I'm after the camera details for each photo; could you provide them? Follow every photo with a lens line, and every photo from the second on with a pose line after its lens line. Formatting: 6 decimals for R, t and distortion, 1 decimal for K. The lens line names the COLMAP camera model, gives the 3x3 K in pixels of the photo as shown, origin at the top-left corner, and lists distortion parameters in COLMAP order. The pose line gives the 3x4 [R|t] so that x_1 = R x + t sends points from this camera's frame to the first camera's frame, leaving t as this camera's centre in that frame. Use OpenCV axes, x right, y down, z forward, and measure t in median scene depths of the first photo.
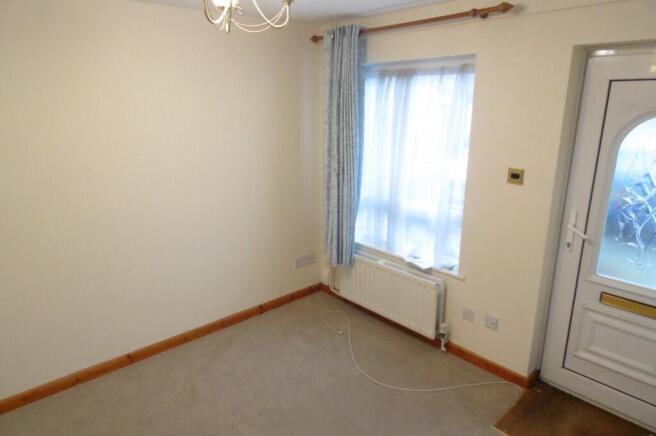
lens RADIAL K [[414.8, 0, 328.0], [0, 414.8, 218.0], [0, 0, 1]] dist [0.024793, -0.001629]
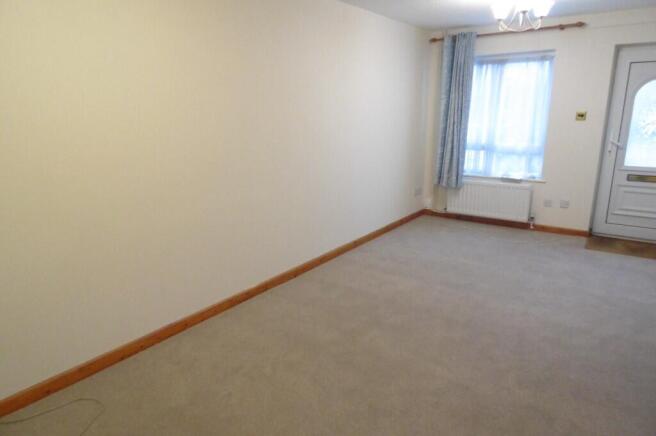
lens RADIAL K [[414.8, 0, 328.0], [0, 414.8, 218.0], [0, 0, 1]] dist [0.024793, -0.001629]
pose [[0.977632, -0.057577, 0.202290, -0.867337], [0.061500, 0.998020, -0.013155, 0.253349], [-0.201132, 0.025302, 0.979237, -0.473475]]
